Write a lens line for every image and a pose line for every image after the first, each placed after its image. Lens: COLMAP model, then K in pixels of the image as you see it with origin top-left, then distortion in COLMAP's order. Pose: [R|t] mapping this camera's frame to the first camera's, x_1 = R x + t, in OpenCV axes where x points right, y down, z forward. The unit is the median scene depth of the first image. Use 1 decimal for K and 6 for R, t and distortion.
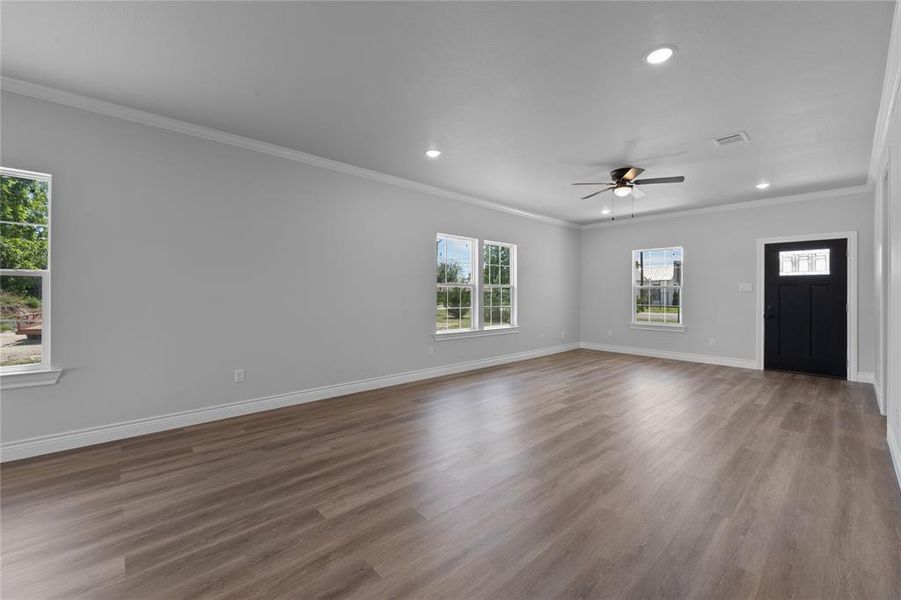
lens RADIAL K [[370.9, 0, 450.5], [0, 370.9, 300.0], [0, 0, 1]] dist [-0.015807, -0.000006]
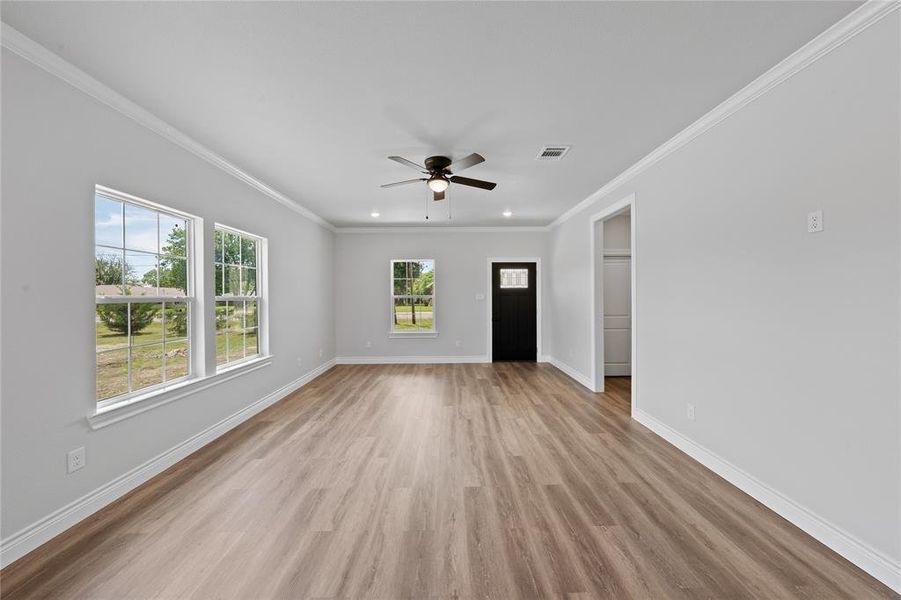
lens RADIAL K [[307.5, 0, 452.3], [0, 307.5, 294.6], [0, 0, 1]] dist [-0.007456, 0.000050]
pose [[0.665032, -0.004683, 0.746800, -0.022817], [0.021674, 0.999680, -0.013033, -0.031277], [-0.746500, 0.024854, 0.664921, 0.397769]]
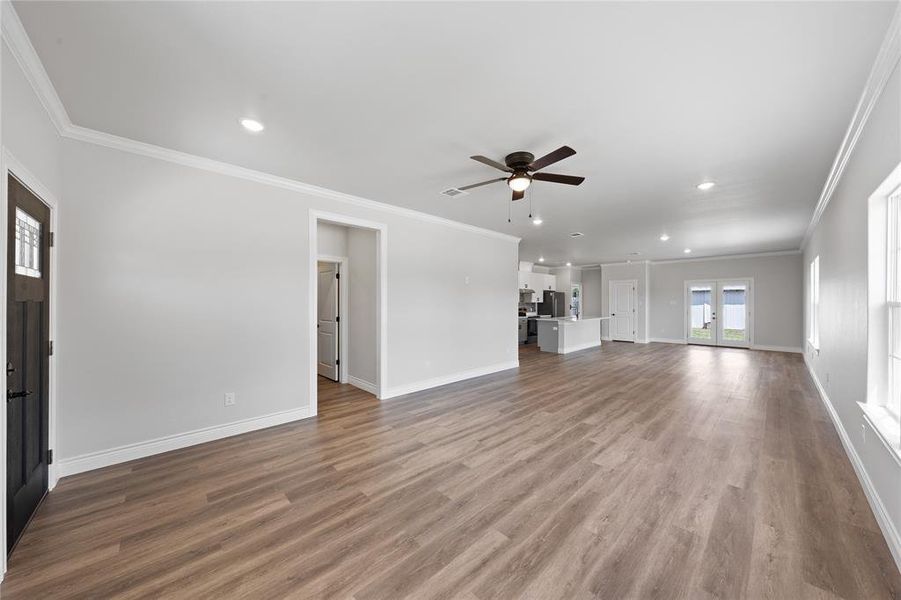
lens RADIAL K [[307.5, 0, 452.3], [0, 307.5, 294.6], [0, 0, 1]] dist [-0.007456, 0.000050]
pose [[-0.999940, -0.001501, -0.010825, 0.482369], [-0.001437, 0.999981, -0.005943, -0.047330], [0.010834, -0.005927, -0.999924, 1.286679]]
